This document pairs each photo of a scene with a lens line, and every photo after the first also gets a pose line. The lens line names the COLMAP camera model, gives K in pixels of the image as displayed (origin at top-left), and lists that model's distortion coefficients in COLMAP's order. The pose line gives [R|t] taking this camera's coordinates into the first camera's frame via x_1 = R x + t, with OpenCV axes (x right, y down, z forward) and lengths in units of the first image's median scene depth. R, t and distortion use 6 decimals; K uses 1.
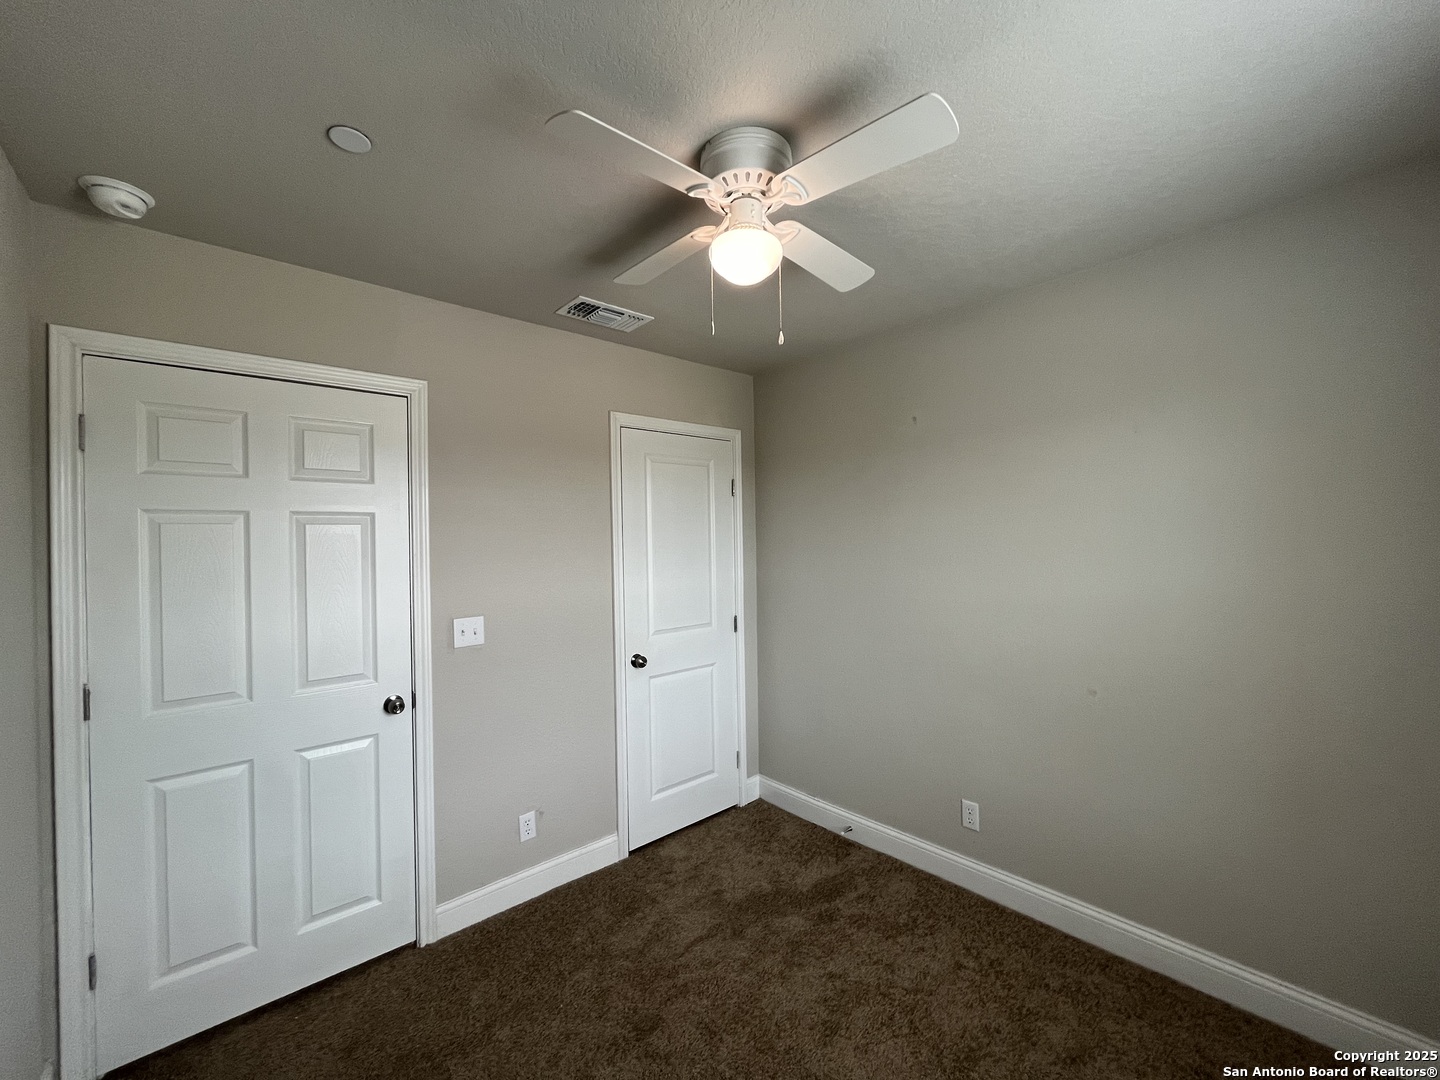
lens RADIAL K [[579.2, 0, 720.0], [0, 579.2, 540.0], [0, 0, 1]] dist [-0.001743, -0.000332]
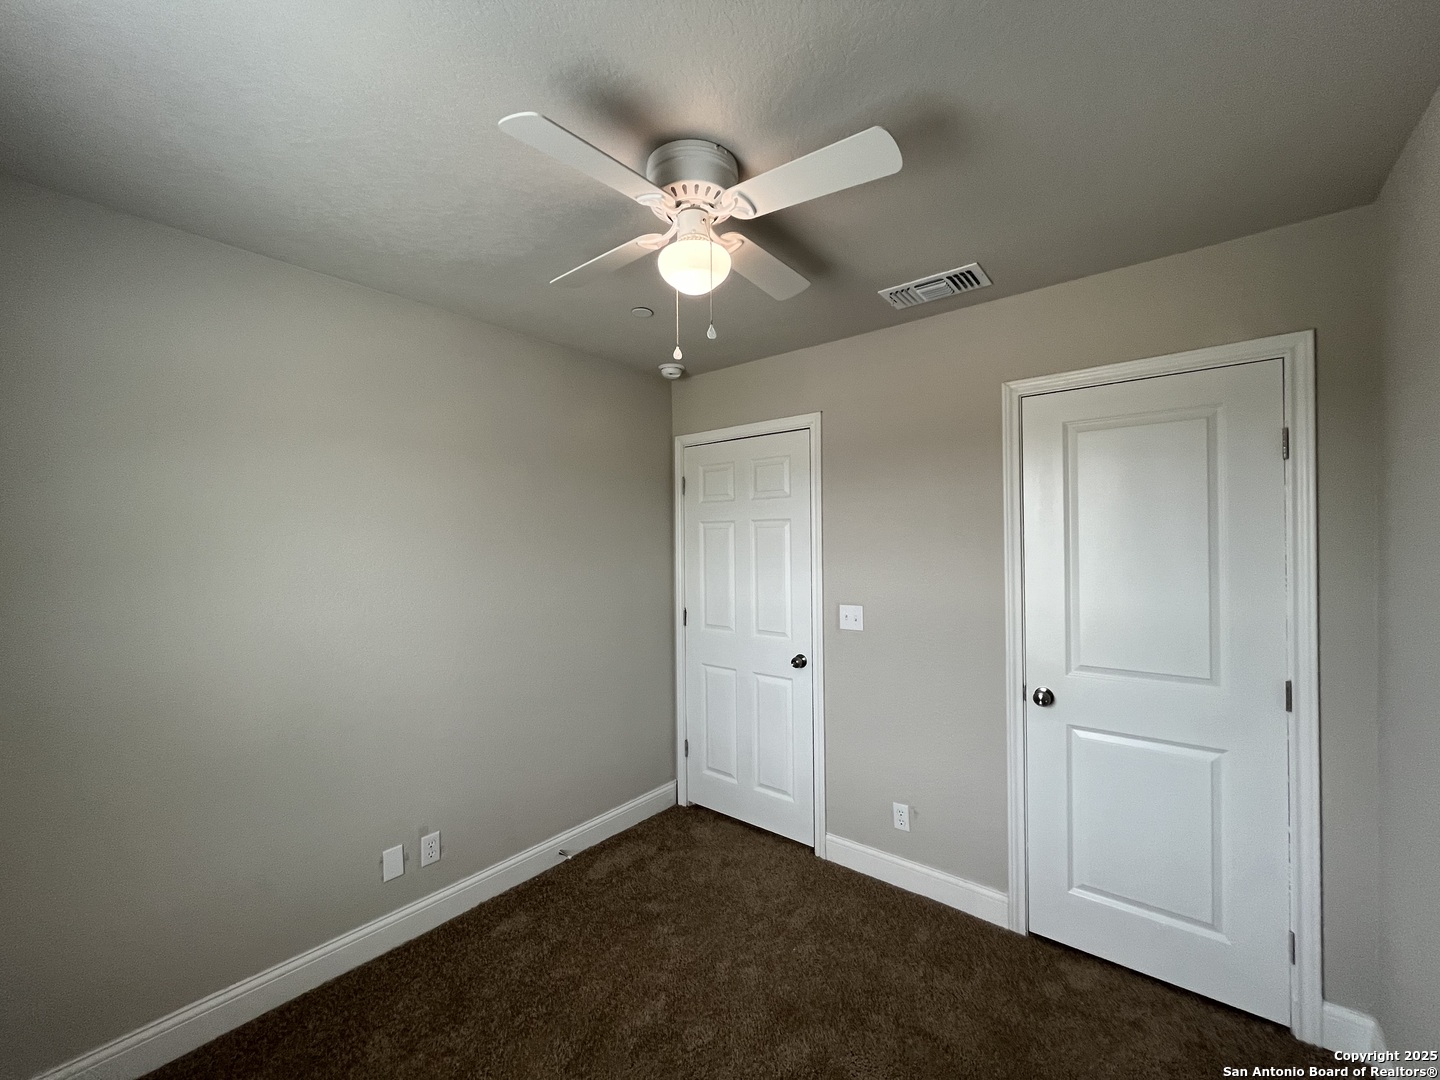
lens RADIAL K [[579.2, 0, 720.0], [0, 579.2, 540.0], [0, 0, 1]] dist [-0.001743, -0.000332]
pose [[0.157582, 0.015105, -0.987390, 0.676331], [0.006340, 0.999847, 0.016308, -0.018031], [0.987486, -0.008830, 0.157462, 0.564916]]
